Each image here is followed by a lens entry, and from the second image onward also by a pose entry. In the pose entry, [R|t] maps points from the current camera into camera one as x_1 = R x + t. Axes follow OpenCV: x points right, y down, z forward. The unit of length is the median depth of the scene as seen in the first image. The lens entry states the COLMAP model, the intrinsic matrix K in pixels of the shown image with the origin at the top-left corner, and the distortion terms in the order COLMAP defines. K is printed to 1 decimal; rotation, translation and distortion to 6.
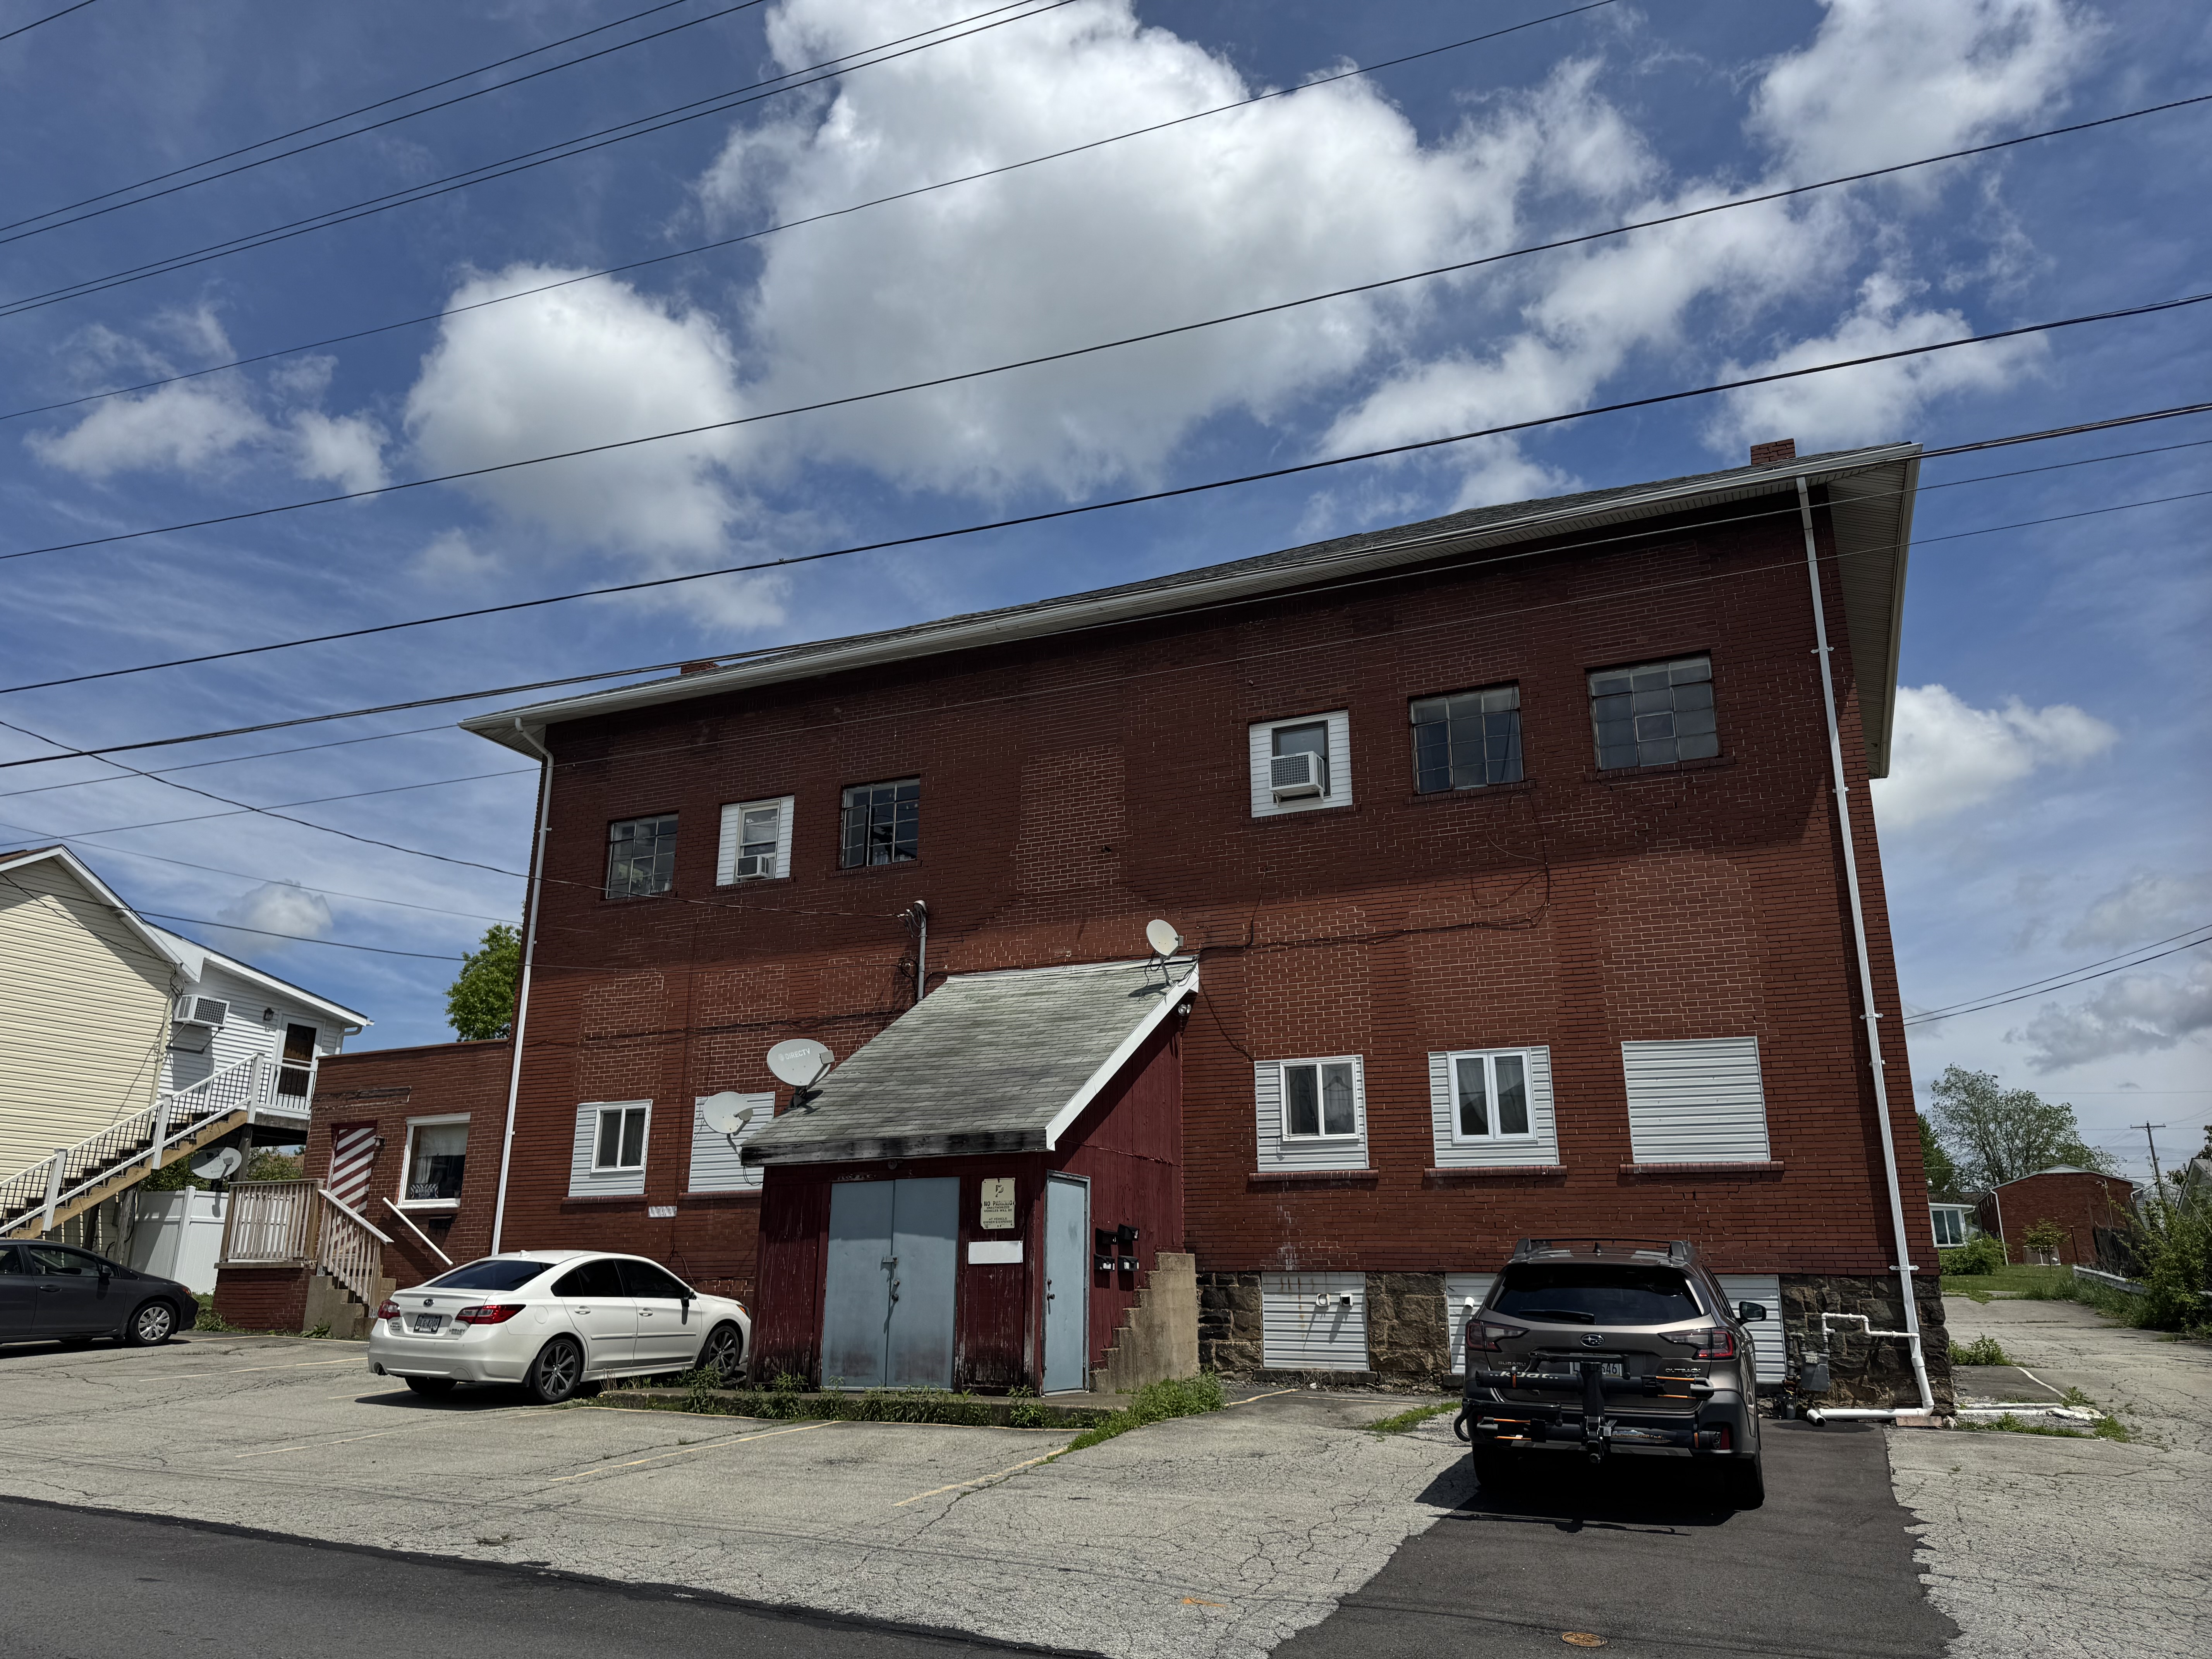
lens RADIAL K [[1596.5, 0, 1106.0], [0, 1596.5, 829.5], [0, 0, 1]] dist [0.089197, -0.135206]
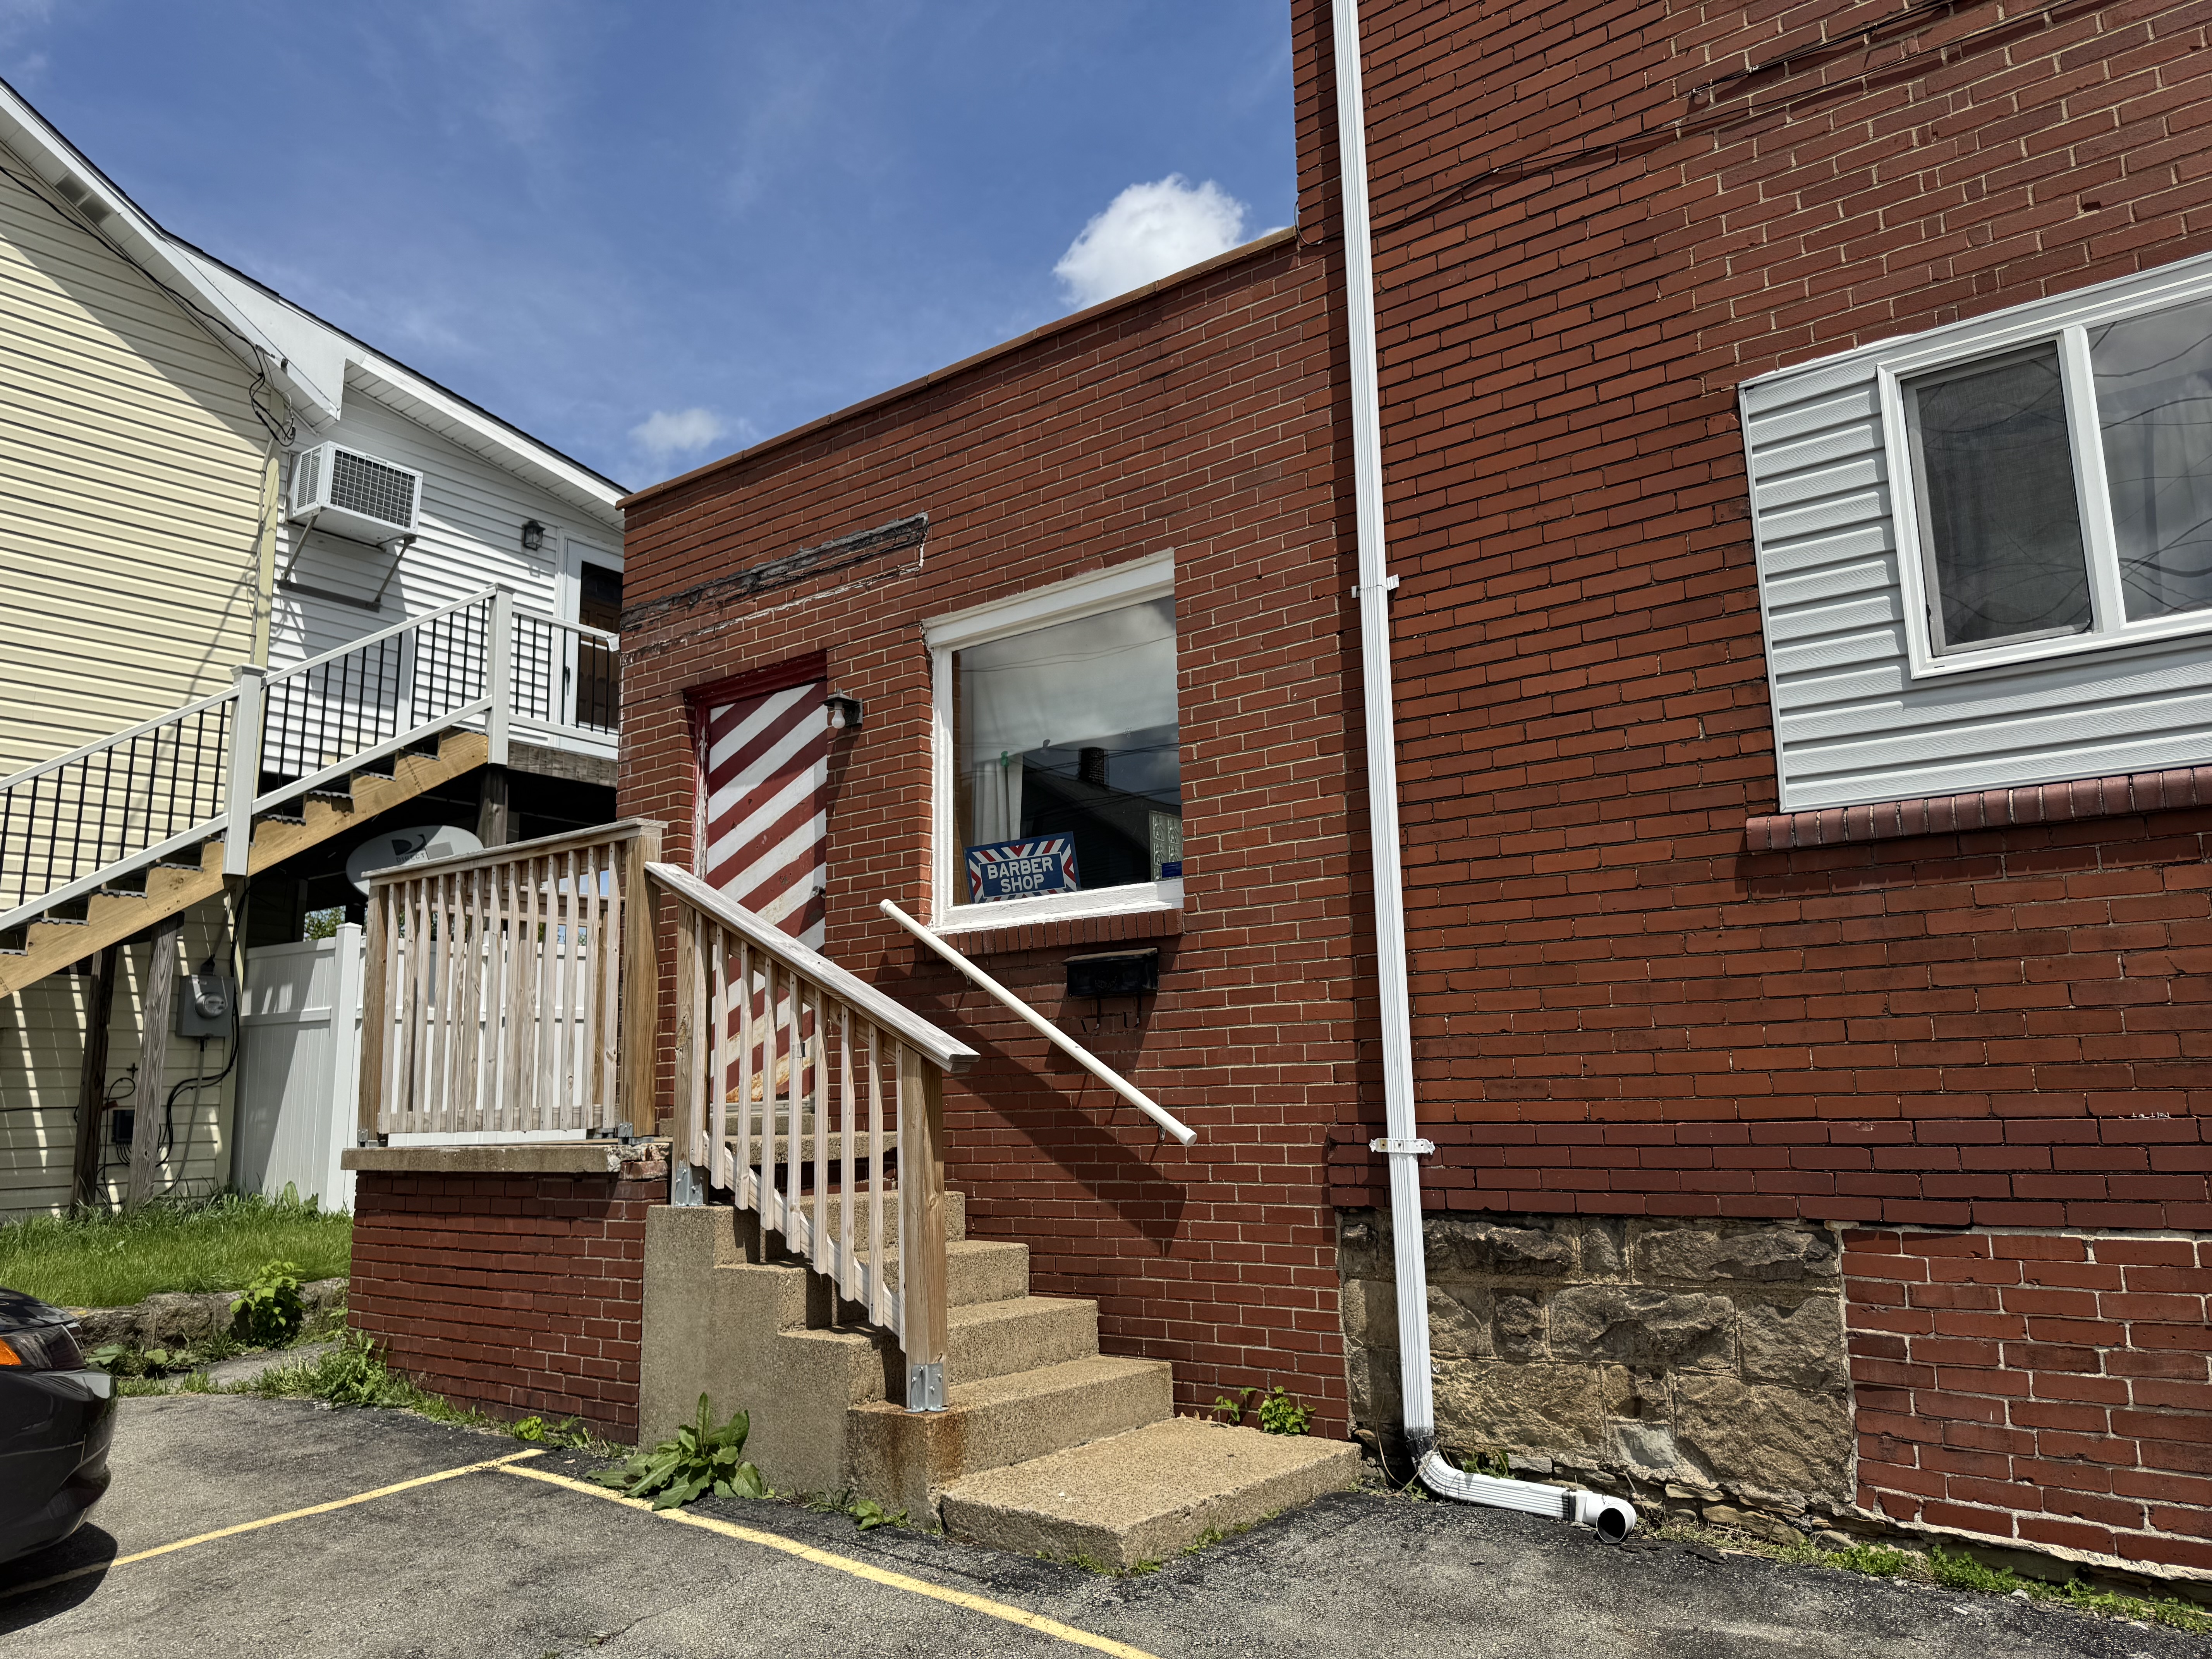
lens RADIAL K [[1596.5, 0, 1106.0], [0, 1596.5, 829.5], [0, 0, 1]] dist [0.089197, -0.135206]
pose [[0.975943, -0.059422, -0.209770, -0.359763], [0.082906, 0.991011, 0.104993, 0.194802], [0.201645, -0.119859, 0.972097, 0.763145]]
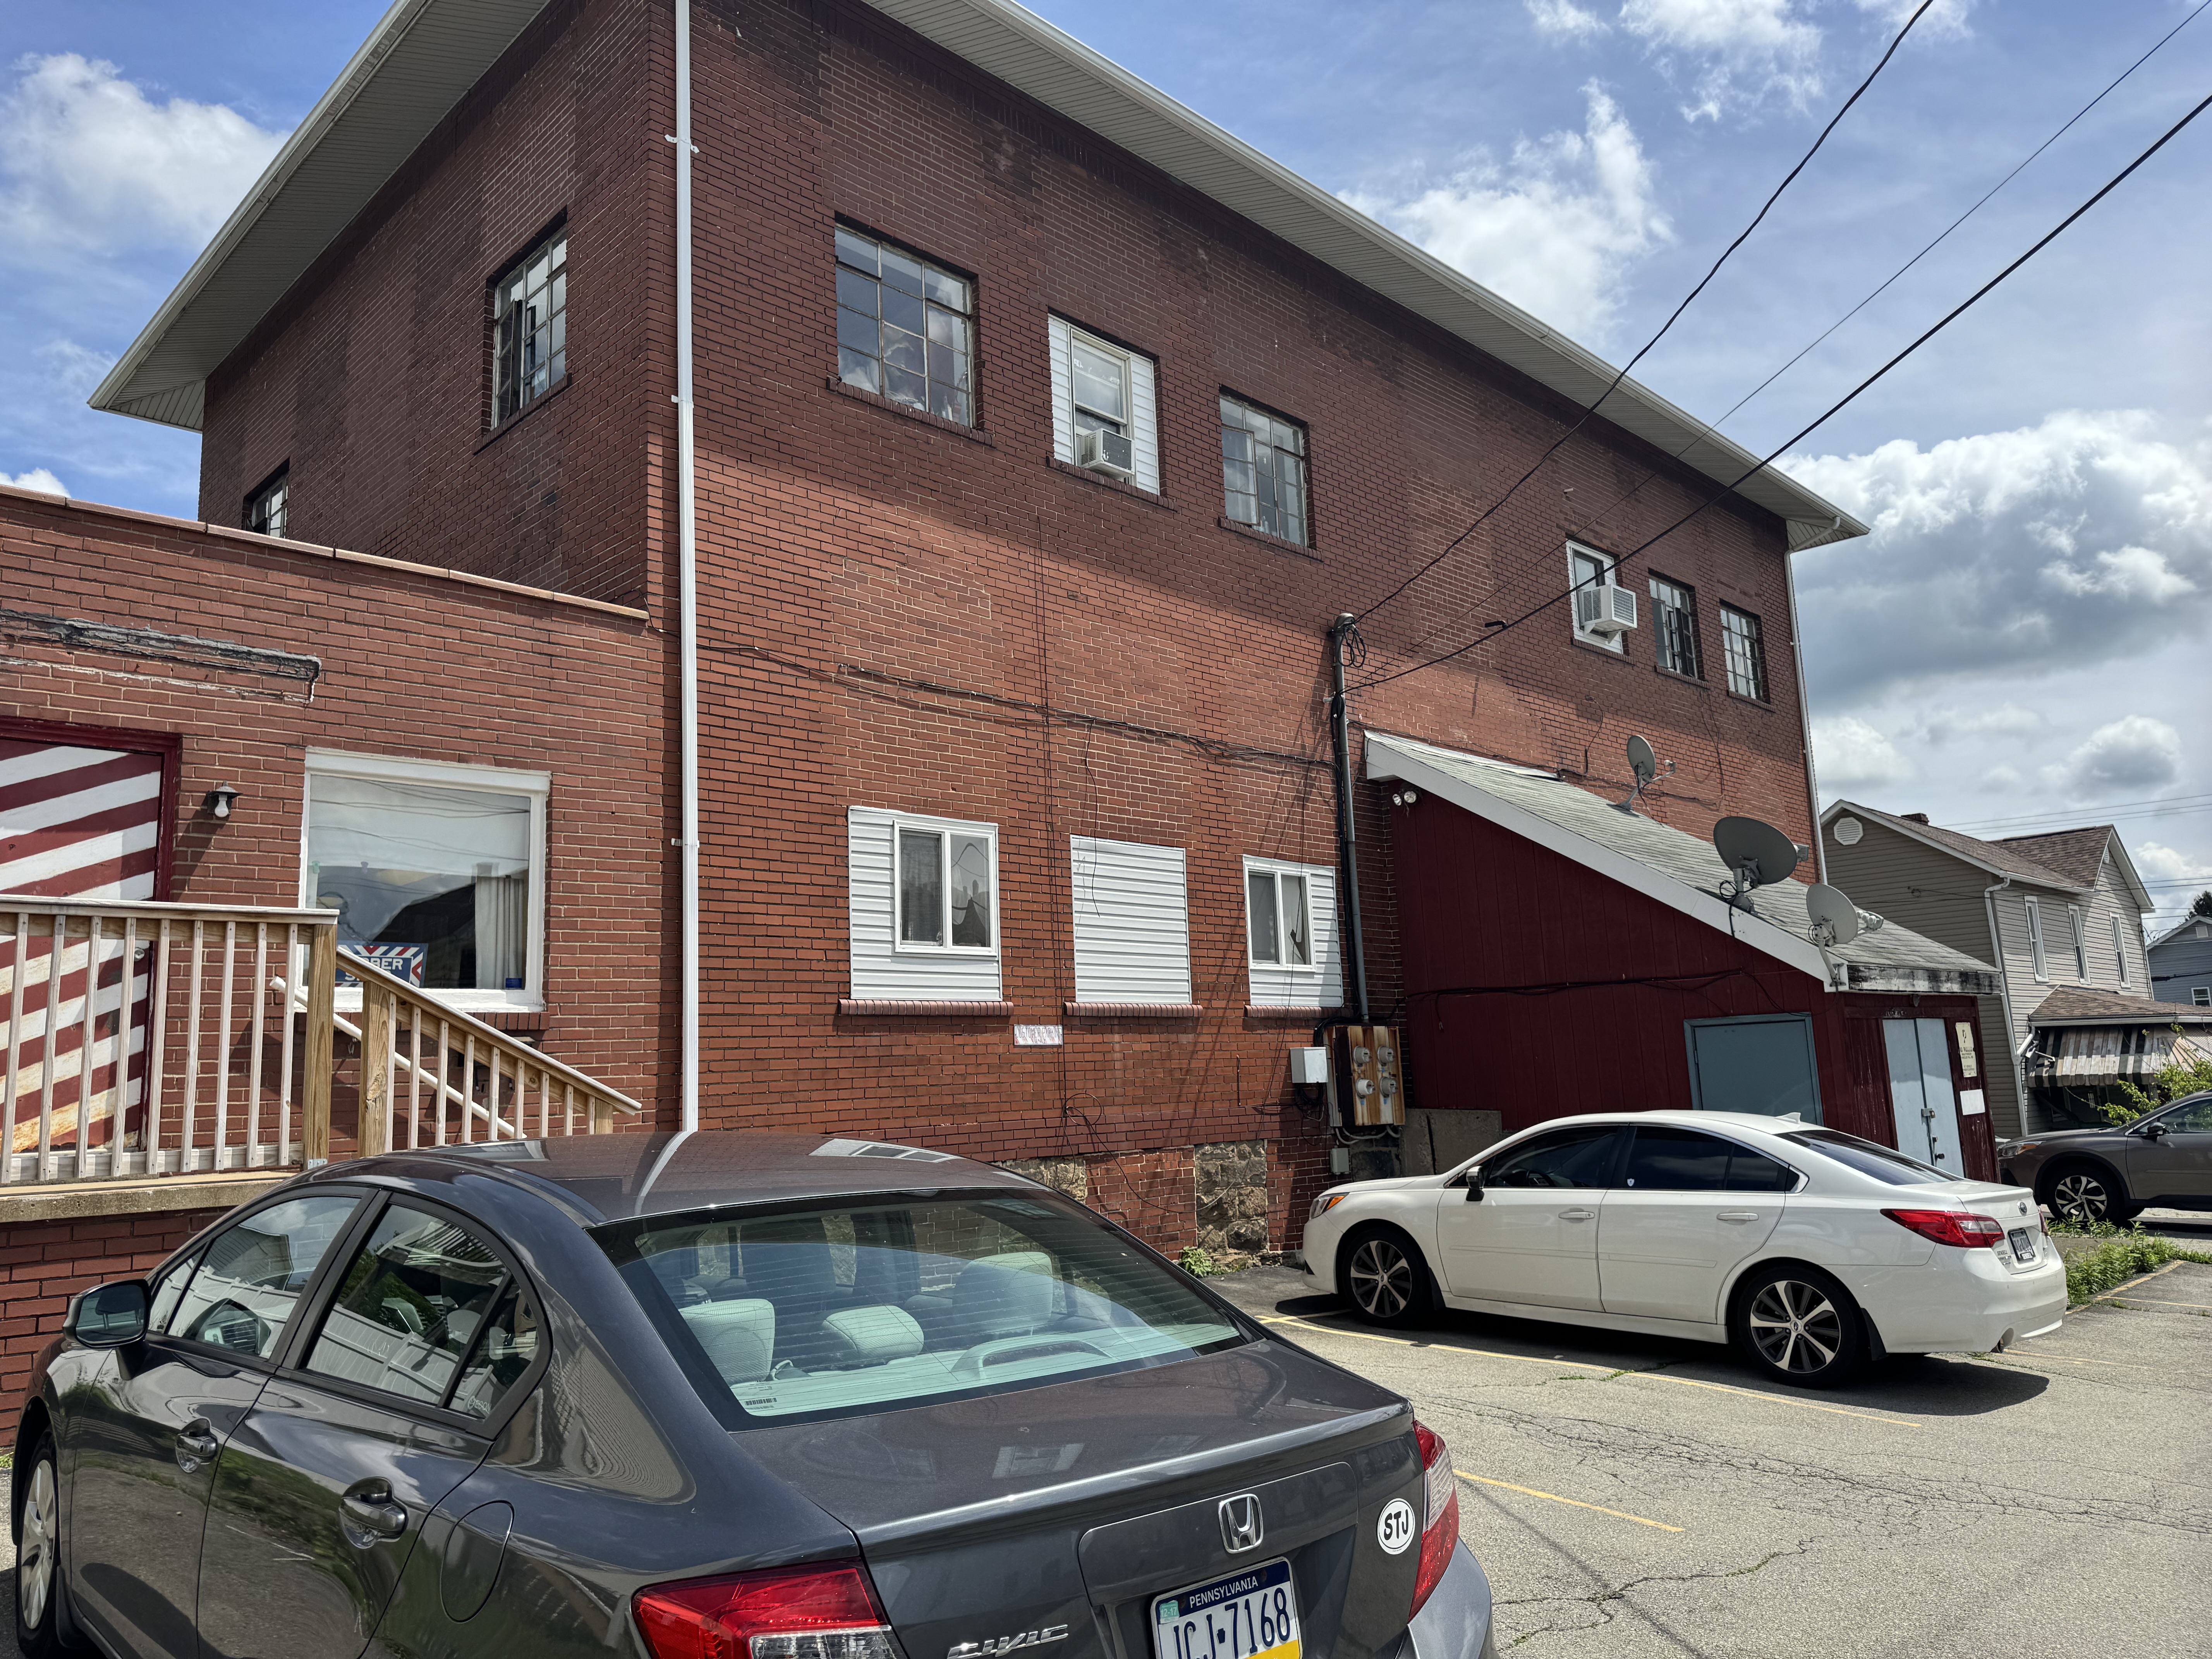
lens RADIAL K [[1540.8, 0, 1106.0], [0, 1540.8, 829.5], [0, 0, 1]] dist [0.161971, -0.258468]
pose [[0.334695, 0.138045, 0.932160, -0.706740], [-0.226528, 0.971990, -0.062608, 0.184813], [-0.914693, -0.190206, 0.356592, 0.756697]]
